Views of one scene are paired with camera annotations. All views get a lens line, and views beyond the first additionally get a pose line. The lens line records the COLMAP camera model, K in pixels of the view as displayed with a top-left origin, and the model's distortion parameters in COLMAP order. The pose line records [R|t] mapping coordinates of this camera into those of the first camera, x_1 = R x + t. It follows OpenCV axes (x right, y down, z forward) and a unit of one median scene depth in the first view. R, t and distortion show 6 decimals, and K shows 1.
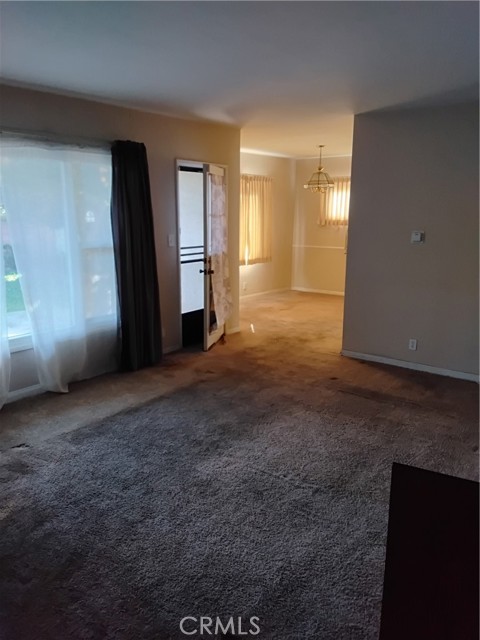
lens RADIAL K [[496.5, 0, 241.7], [0, 496.5, 321.3], [0, 0, 1]] dist [0.069170, -0.005577]
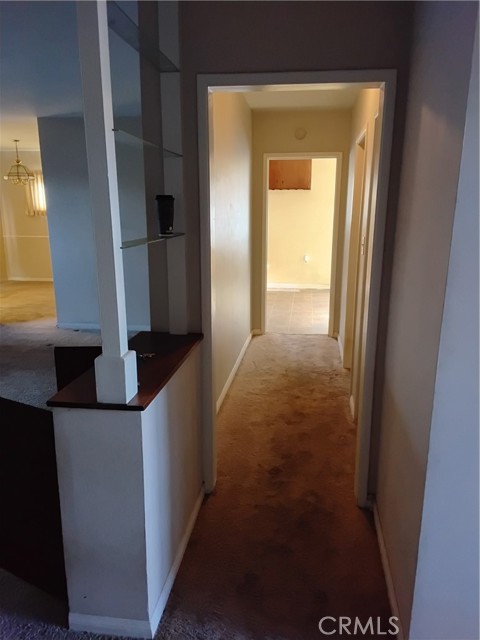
lens RADIAL K [[496.5, 0, 241.3], [0, 496.5, 315.0], [0, 0, 1]] dist [0.069170, -0.005577]
pose [[0.867138, -0.111986, 0.485315, 0.009094], [0.112925, 0.993225, 0.027417, 0.042894], [-0.485098, 0.031030, 0.873909, -0.159037]]
